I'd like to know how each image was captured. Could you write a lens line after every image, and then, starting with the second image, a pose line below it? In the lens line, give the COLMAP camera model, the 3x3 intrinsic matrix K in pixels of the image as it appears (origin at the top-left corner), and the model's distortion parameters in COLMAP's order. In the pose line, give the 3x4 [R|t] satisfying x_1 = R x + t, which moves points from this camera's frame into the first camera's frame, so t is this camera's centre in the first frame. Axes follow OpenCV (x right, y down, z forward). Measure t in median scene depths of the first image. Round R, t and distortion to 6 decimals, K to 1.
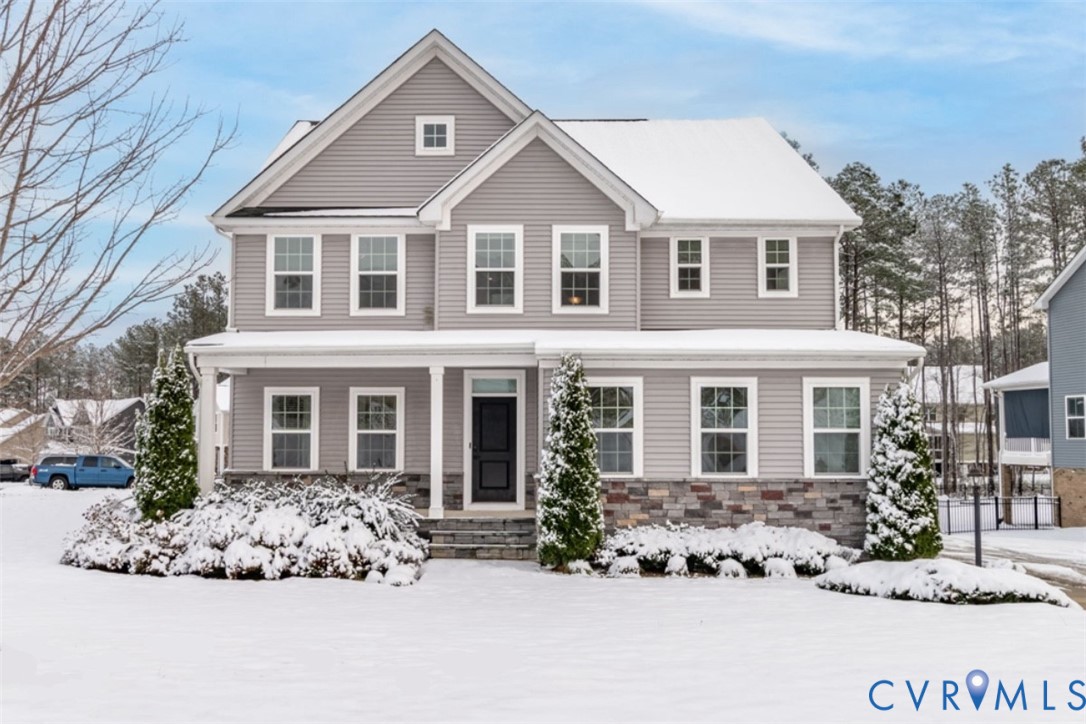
lens RADIAL K [[812.9, 0, 512.1], [0, 812.9, 405.6], [0, 0, 1]] dist [0.001904, 0.000440]
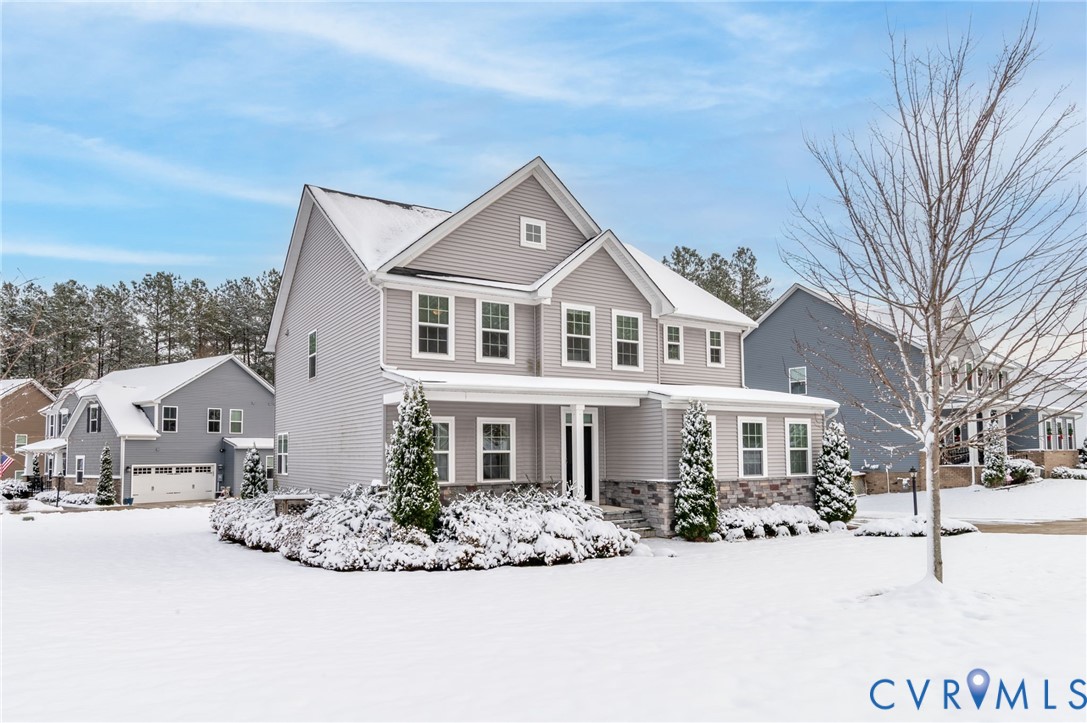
lens RADIAL K [[625.5, 0, 545.0], [0, 625.5, 418.6], [0, 0, 1]] dist [0.015780, 0.000120]
pose [[0.866078, 0.017769, 0.499592, -0.742578], [-0.008806, 0.999755, -0.020292, -0.001767], [-0.499831, 0.013175, 0.866023, 0.109707]]
